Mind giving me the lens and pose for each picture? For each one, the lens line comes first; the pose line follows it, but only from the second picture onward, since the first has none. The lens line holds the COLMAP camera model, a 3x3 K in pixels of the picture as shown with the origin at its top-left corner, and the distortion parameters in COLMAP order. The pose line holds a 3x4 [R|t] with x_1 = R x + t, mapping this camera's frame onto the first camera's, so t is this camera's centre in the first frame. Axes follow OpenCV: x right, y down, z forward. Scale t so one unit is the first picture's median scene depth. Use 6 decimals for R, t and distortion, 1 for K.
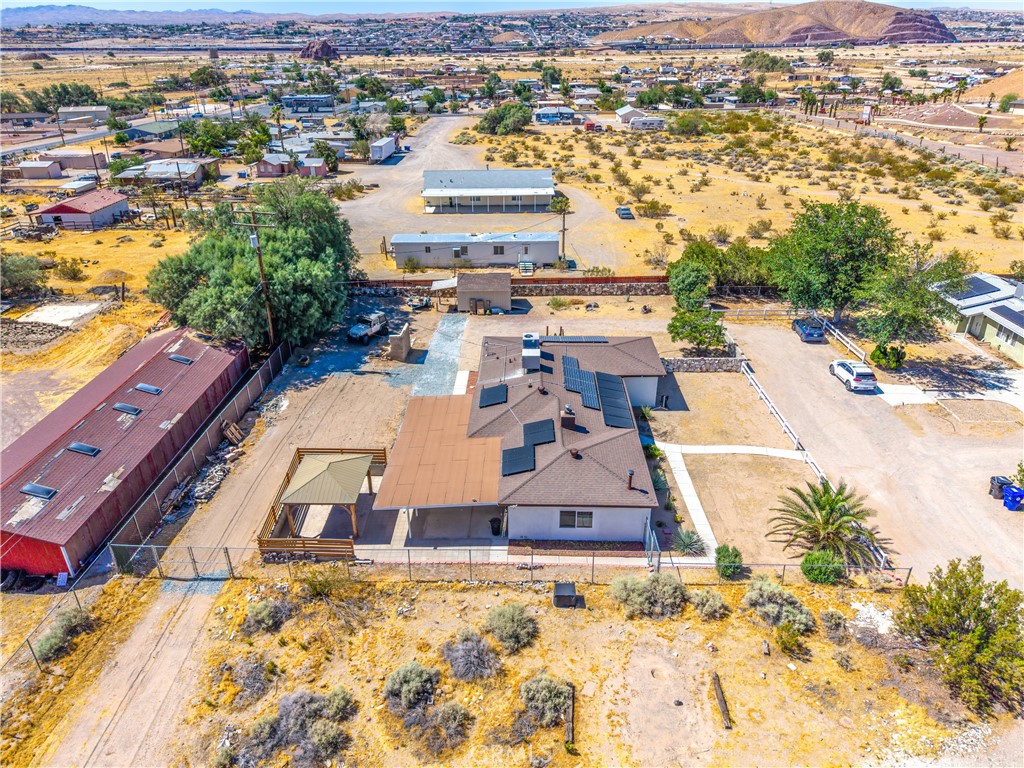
lens RADIAL K [[687.8, 0, 512.0], [0, 687.8, 384.0], [0, 0, 1]] dist [-0.000038, -0.000778]
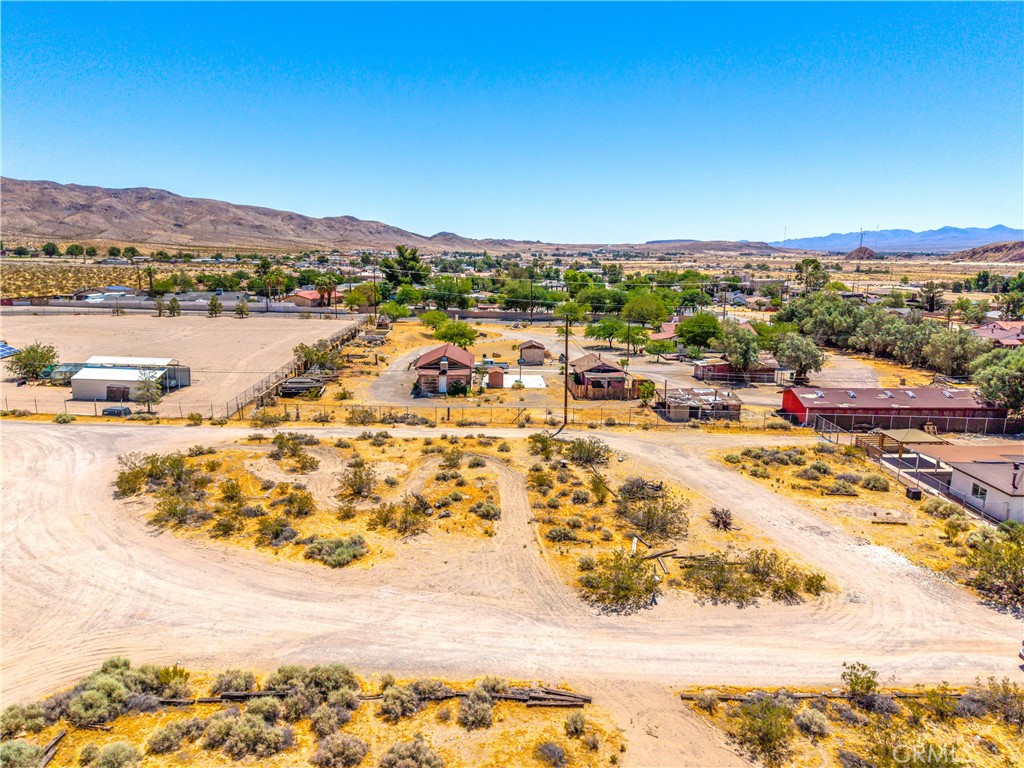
lens RADIAL K [[687.8, 0, 512.0], [0, 687.8, 384.0], [0, 0, 1]] dist [-0.000038, -0.000778]
pose [[0.036166, 0.196974, -0.979741, 0.368975], [-0.453899, 0.876662, 0.159495, 0.050569], [0.890319, 0.438935, 0.121112, -0.061110]]
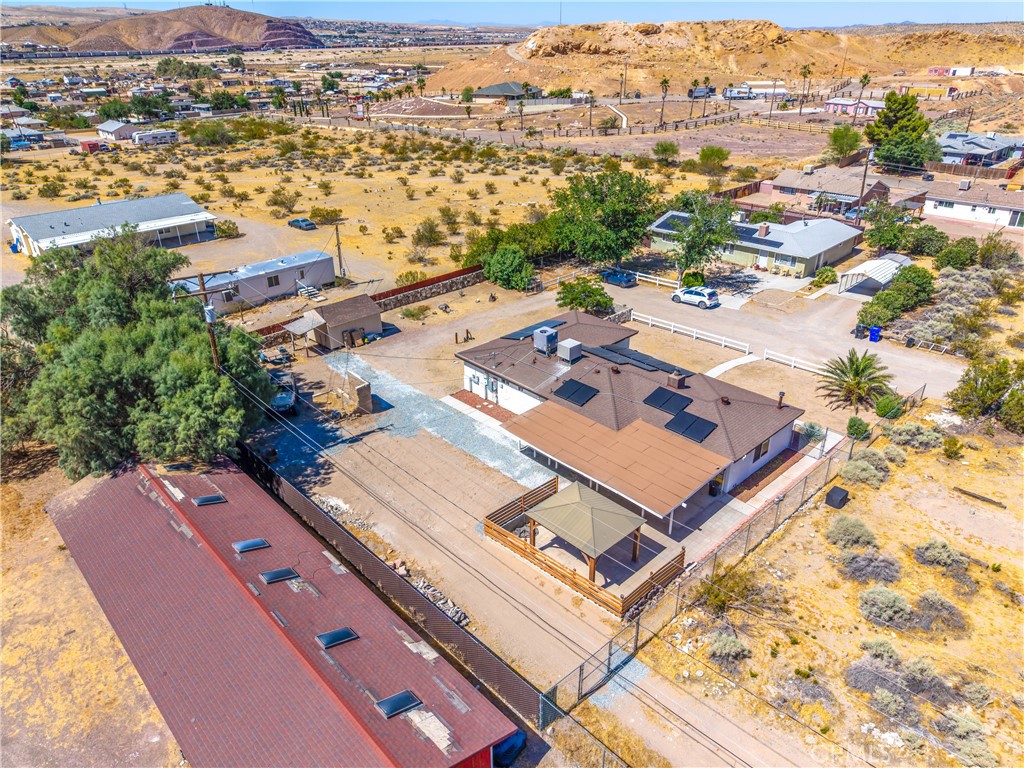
lens RADIAL K [[687.8, 0, 512.0], [0, 687.8, 384.0], [0, 0, 1]] dist [-0.000038, -0.000778]
pose [[0.708183, -0.315203, 0.631762, -0.211294], [0.320204, 0.940883, 0.110494, -0.039280], [-0.629242, 0.124043, 0.767247, 0.087362]]
